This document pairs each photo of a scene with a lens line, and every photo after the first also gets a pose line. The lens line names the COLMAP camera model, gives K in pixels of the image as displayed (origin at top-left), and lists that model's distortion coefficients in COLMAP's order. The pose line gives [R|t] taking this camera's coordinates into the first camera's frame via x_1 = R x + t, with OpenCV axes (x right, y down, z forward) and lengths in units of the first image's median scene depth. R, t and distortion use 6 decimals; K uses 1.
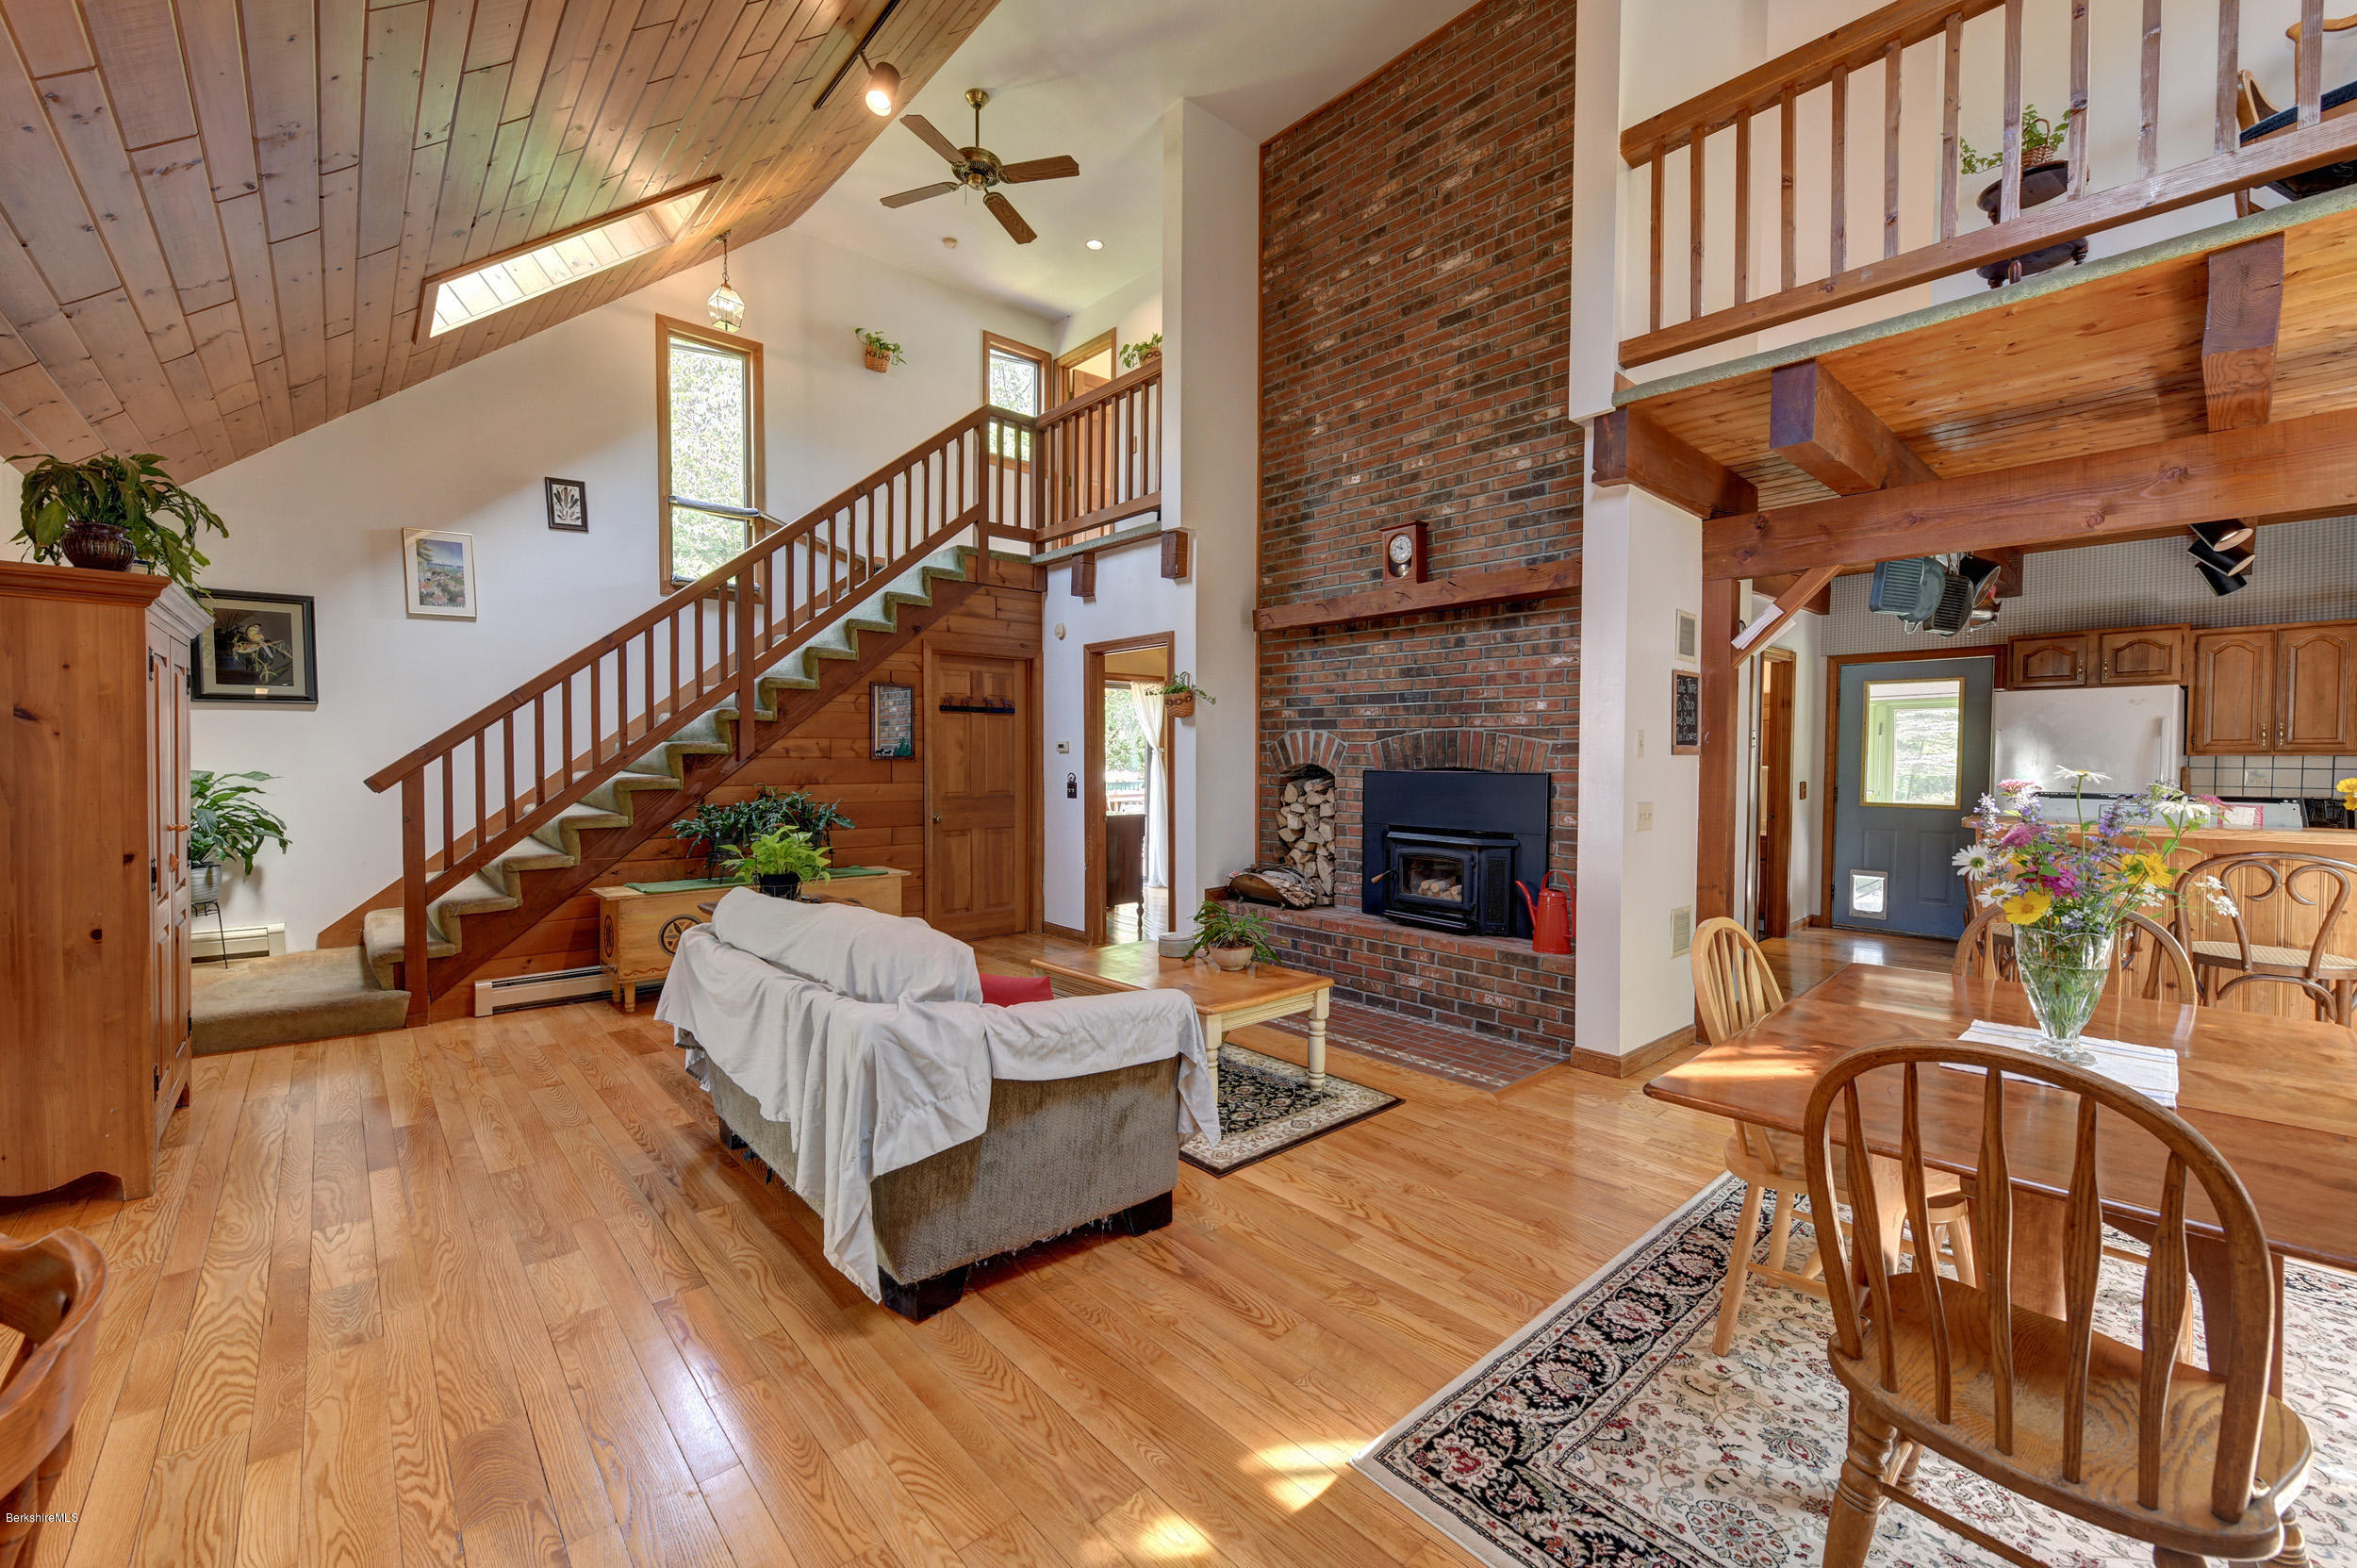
lens RADIAL K [[943.3, 0, 1191.4], [0, 943.3, 785.0], [0, 0, 1]] dist [-0.007723, -0.000066]
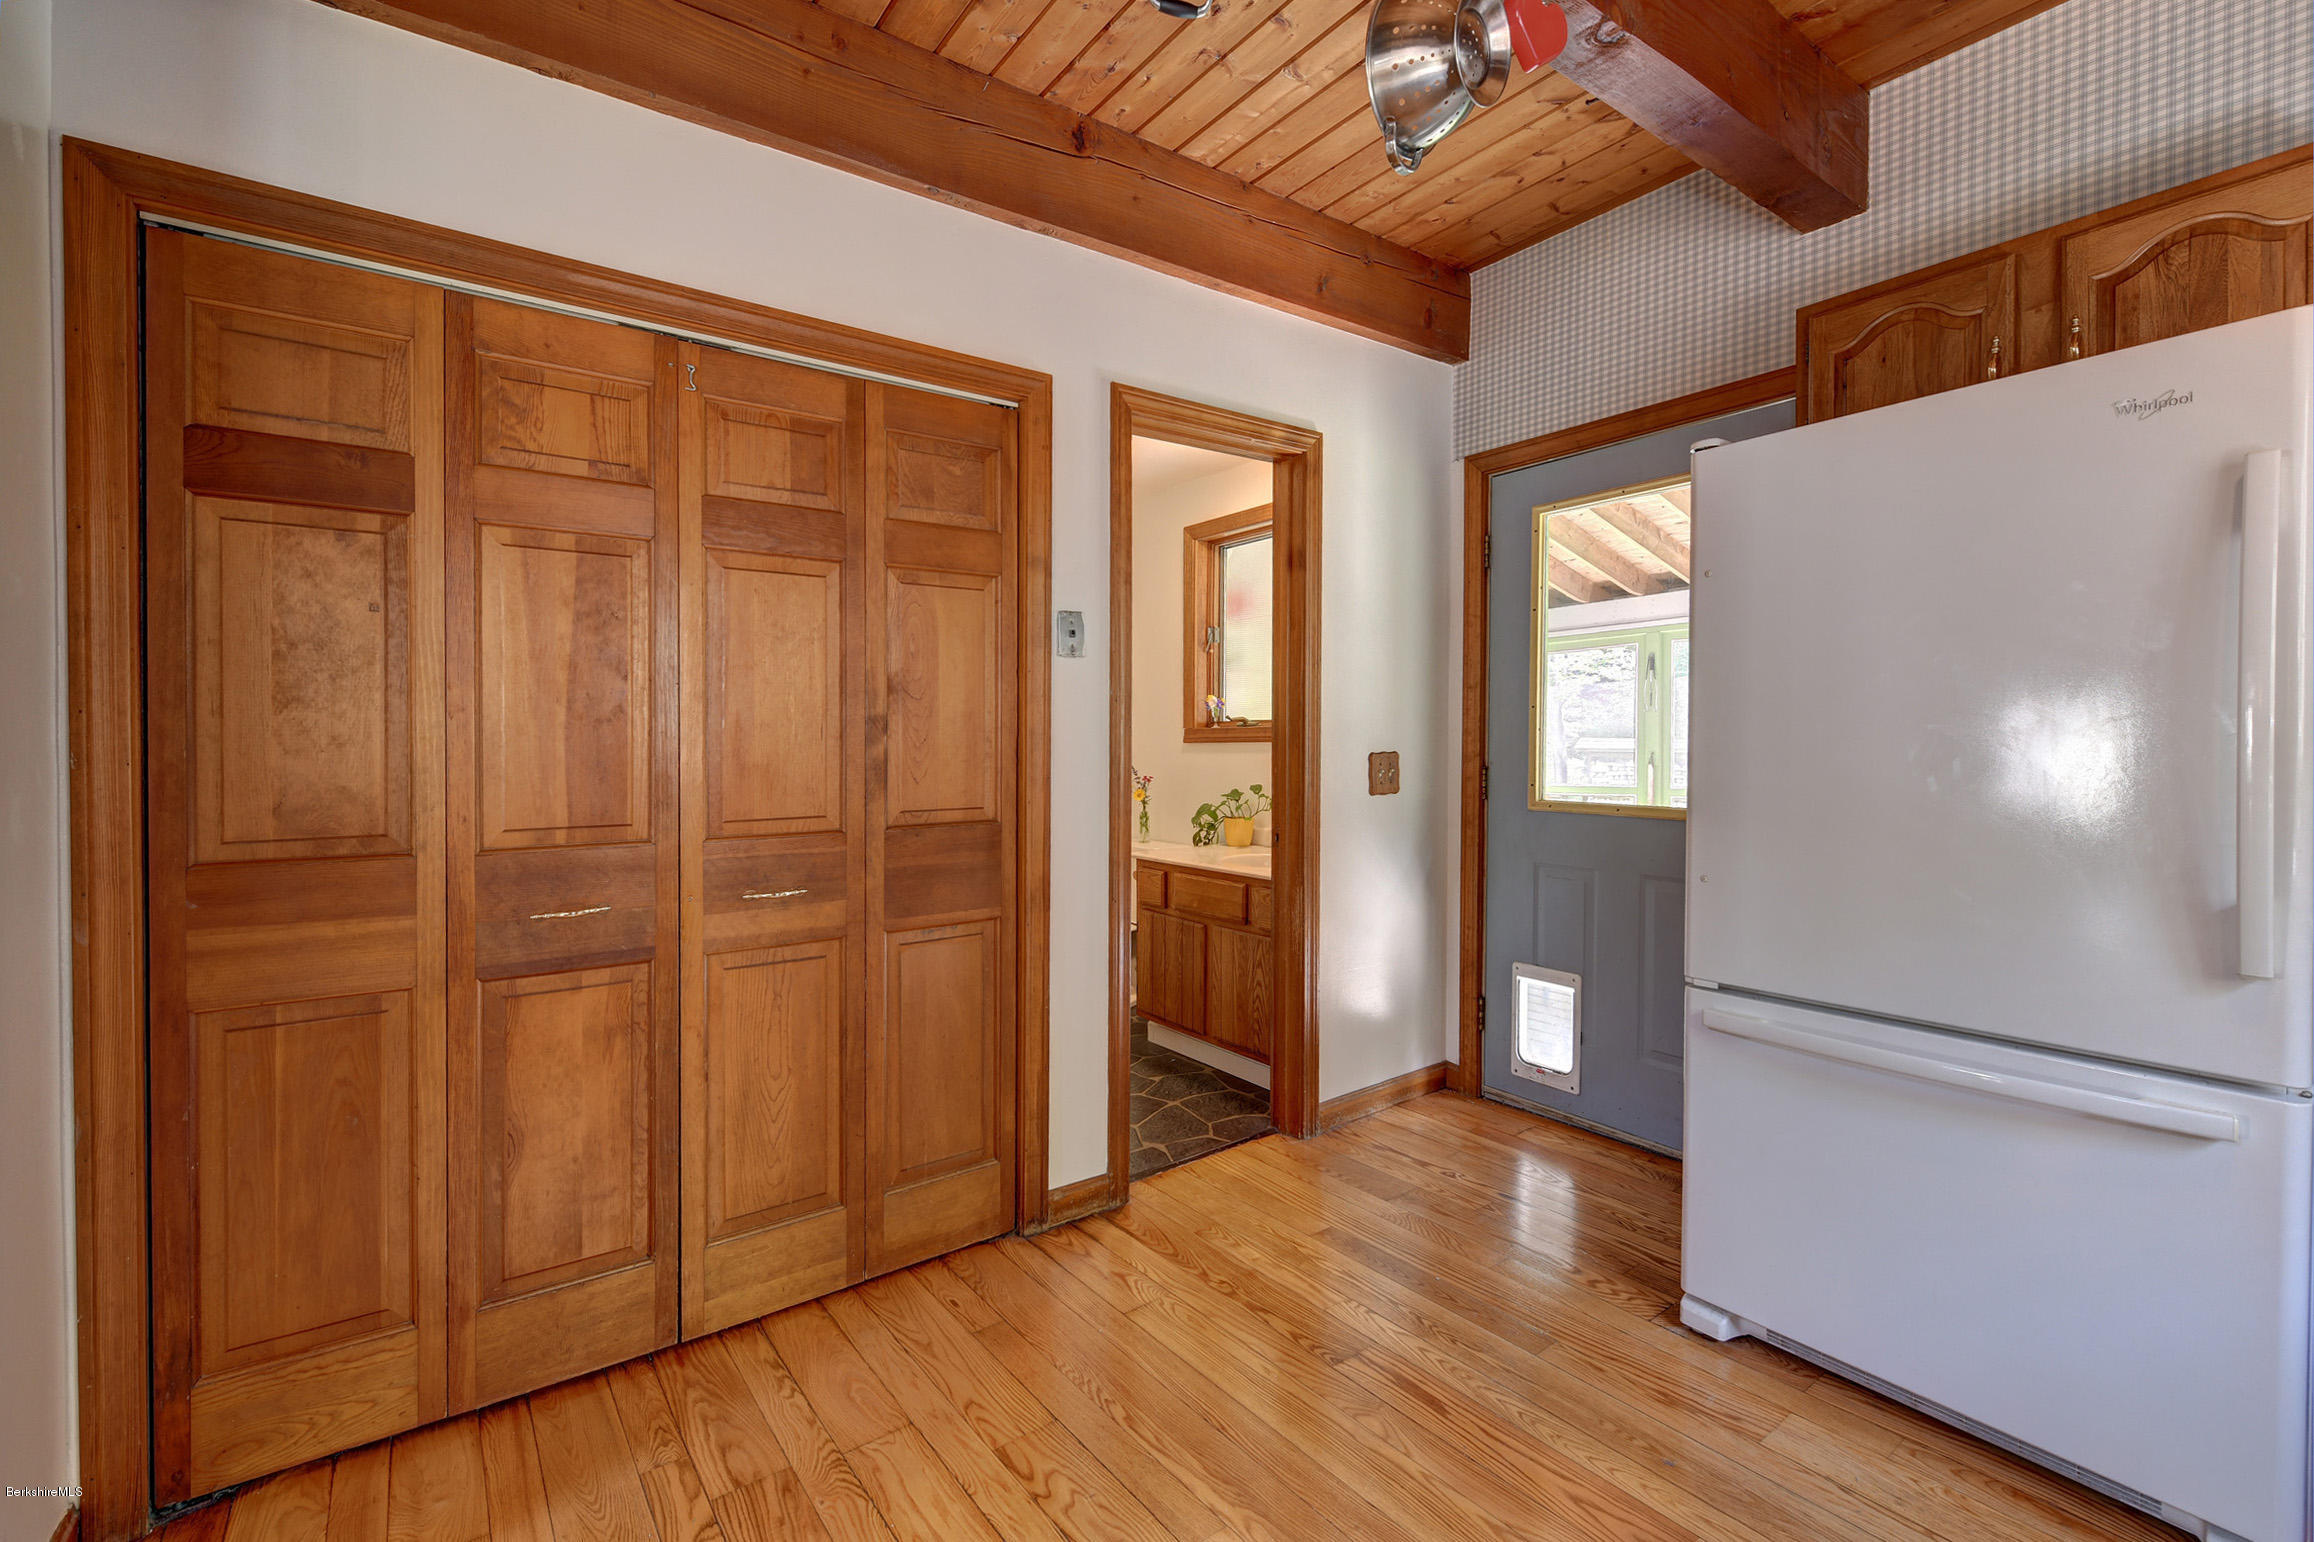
lens RADIAL K [[1012.4, 0, 1155.0], [0, 1012.4, 761.7], [0, 0, 1]] dist [-0.000281, -0.000437]
pose [[0.995128, -0.011103, -0.097961, 0.630332], [0.010286, 0.999908, -0.008842, 0.004107], [0.098050, 0.007791, 0.995151, 0.575836]]
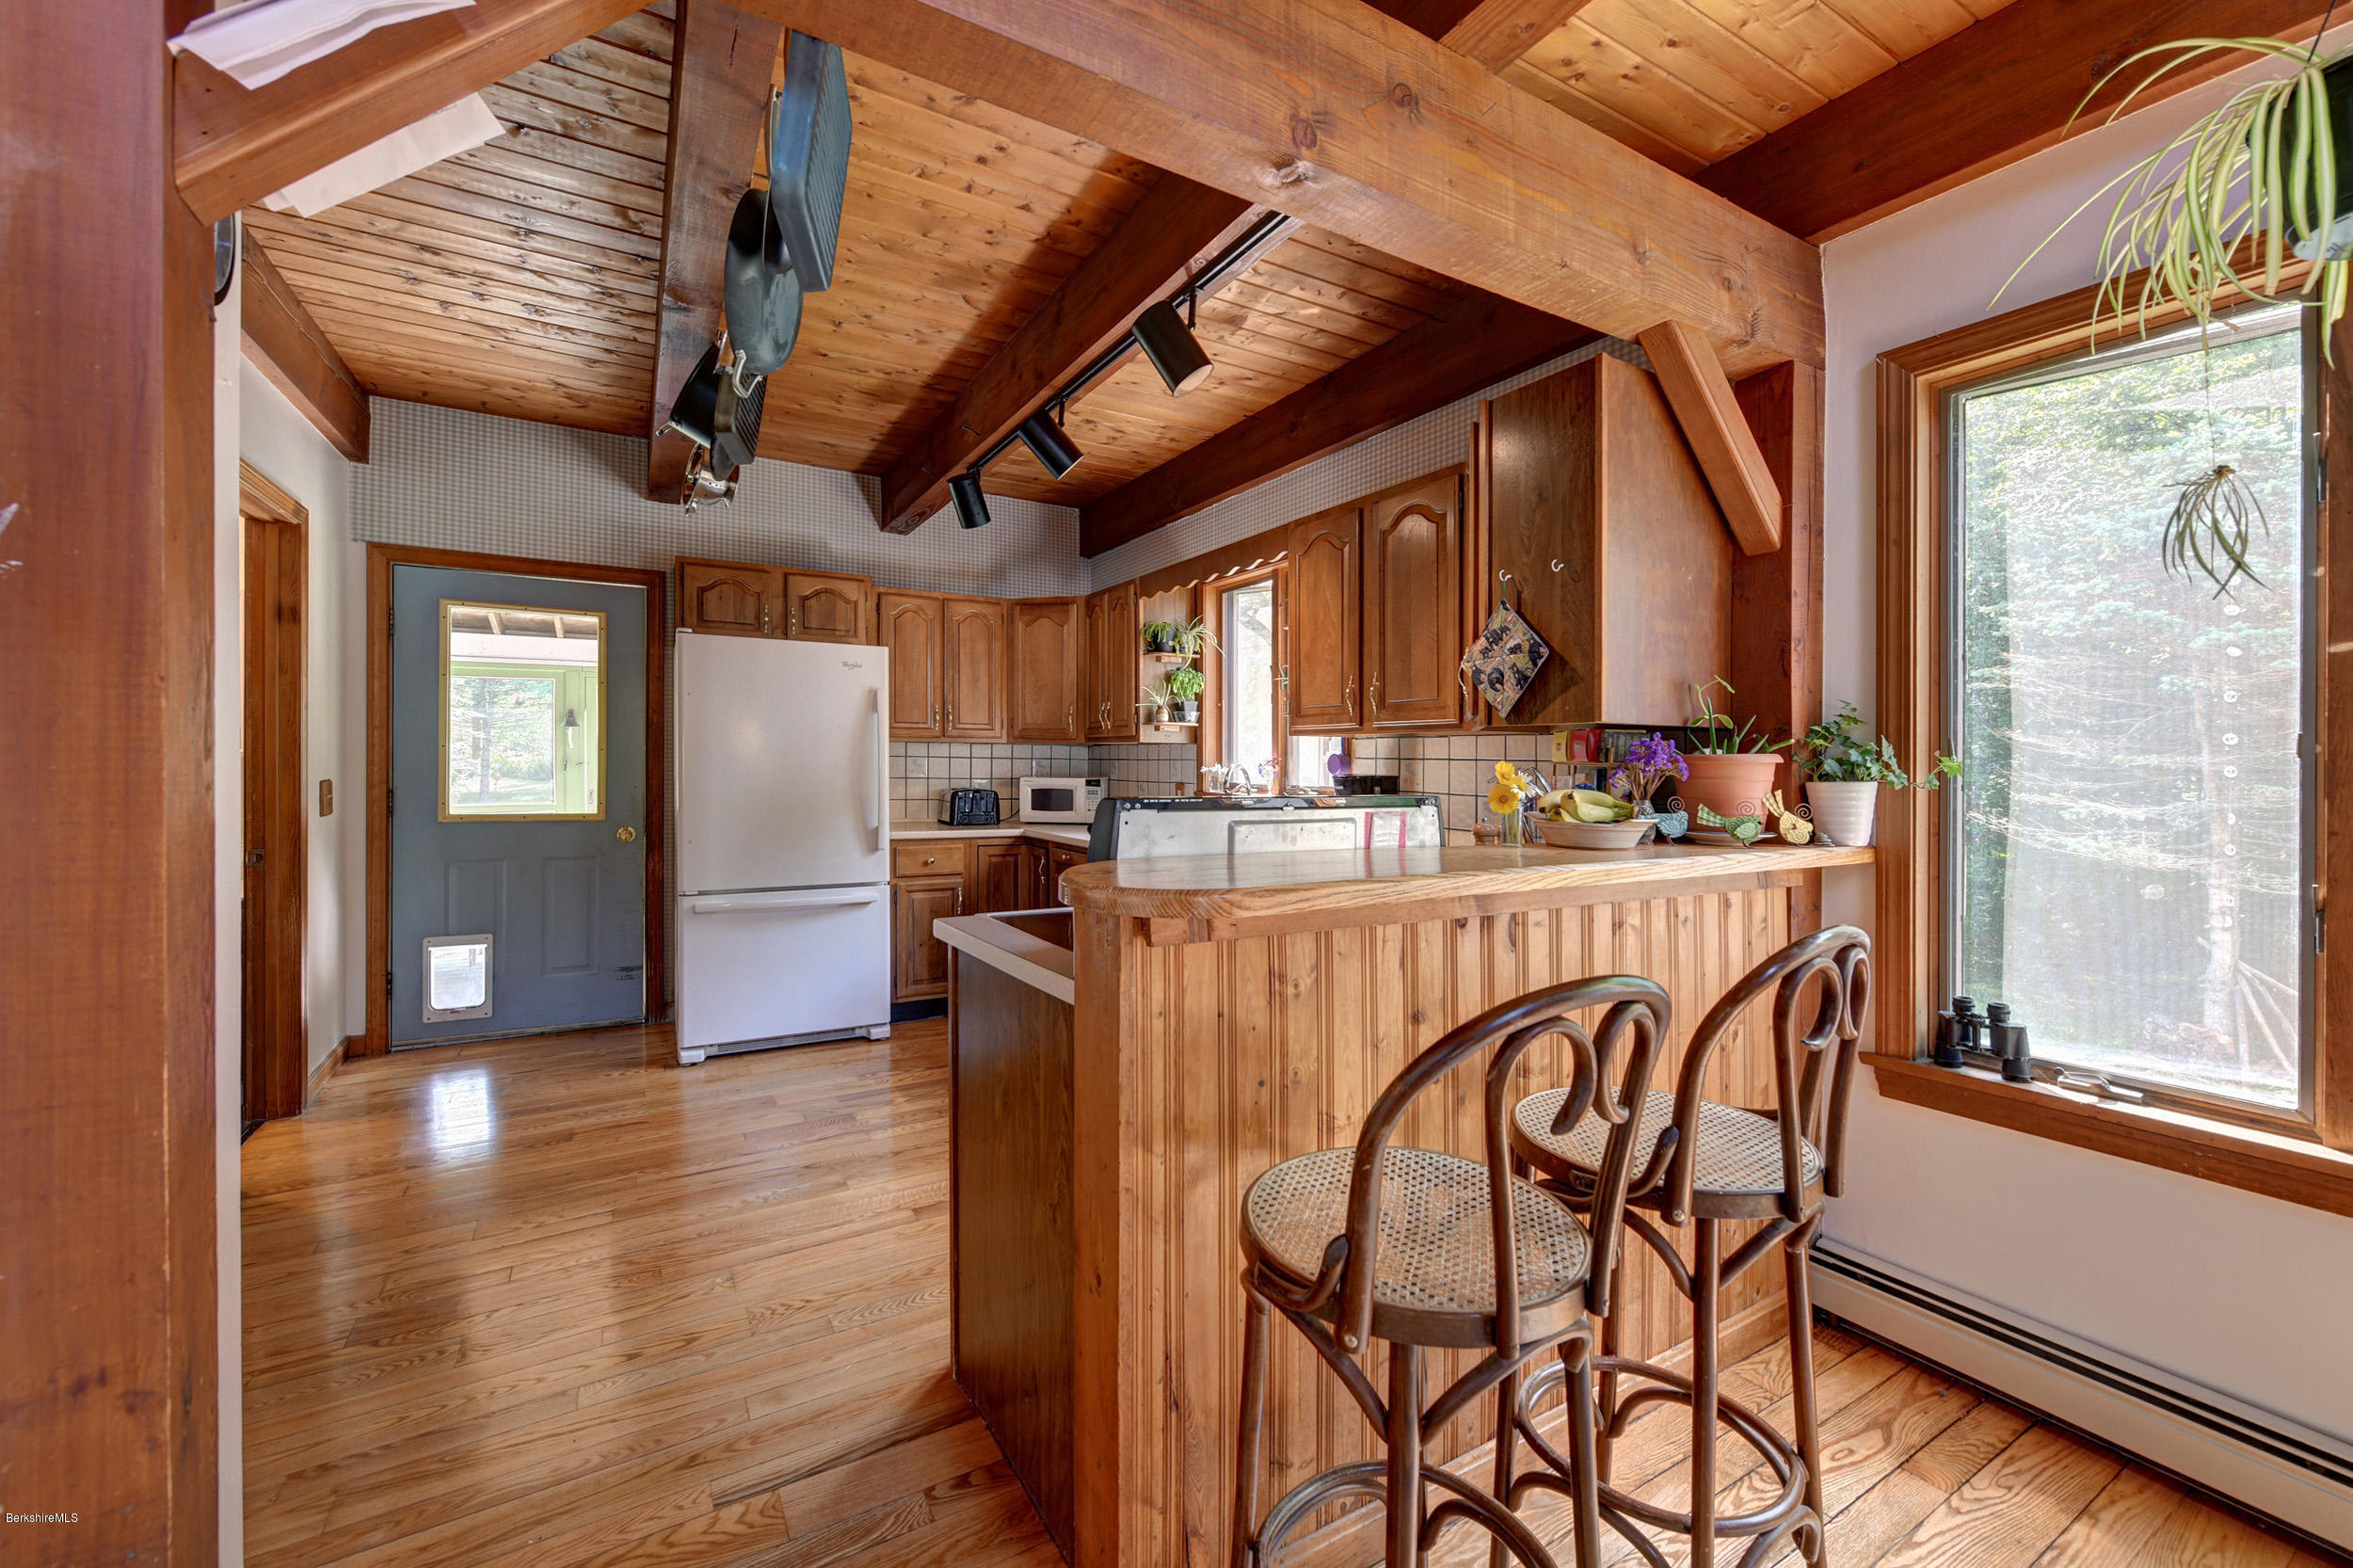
lens RADIAL K [[942.7, 0, 1176.4], [0, 942.7, 776.7], [0, 0, 1]] dist [-0.000408, -0.000254]
pose [[0.202831, -0.014680, 0.979104, 0.268108], [0.016467, 0.999797, 0.011579, -0.004008], [-0.979075, 0.013774, 0.203031, 0.484958]]
